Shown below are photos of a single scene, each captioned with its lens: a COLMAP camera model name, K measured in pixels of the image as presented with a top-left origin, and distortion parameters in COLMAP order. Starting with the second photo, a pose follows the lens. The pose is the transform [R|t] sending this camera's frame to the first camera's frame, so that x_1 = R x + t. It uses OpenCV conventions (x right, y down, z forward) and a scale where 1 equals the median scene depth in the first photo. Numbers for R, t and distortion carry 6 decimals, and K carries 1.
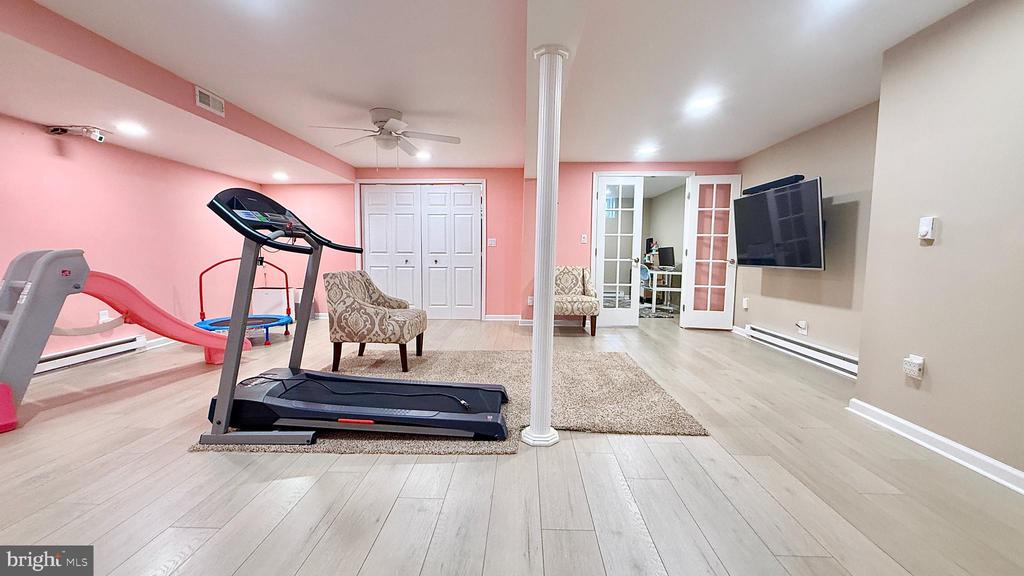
lens RADIAL K [[408.1, 0, 511.3], [0, 408.1, 288.9], [0, 0, 1]] dist [-0.000188, 0.000089]
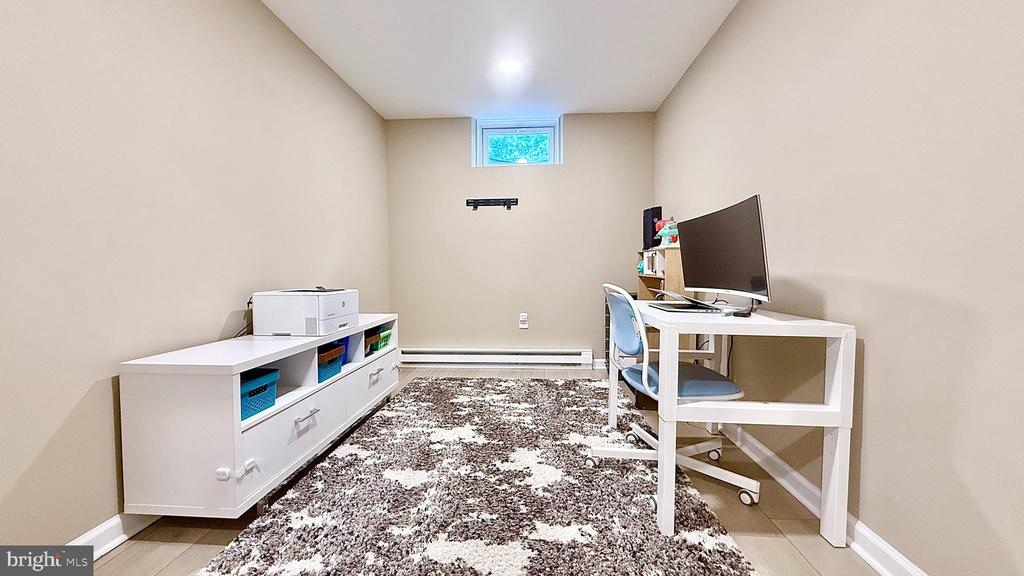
lens RADIAL K [[408.1, 0, 511.1], [0, 408.1, 288.8], [0, 0, 1]] dist [-0.000188, 0.000089]
pose [[0.998991, -0.013202, -0.042922, 0.258288], [0.011564, 0.999203, -0.038197, -0.046280], [0.043392, 0.037662, 0.998348, 0.722896]]
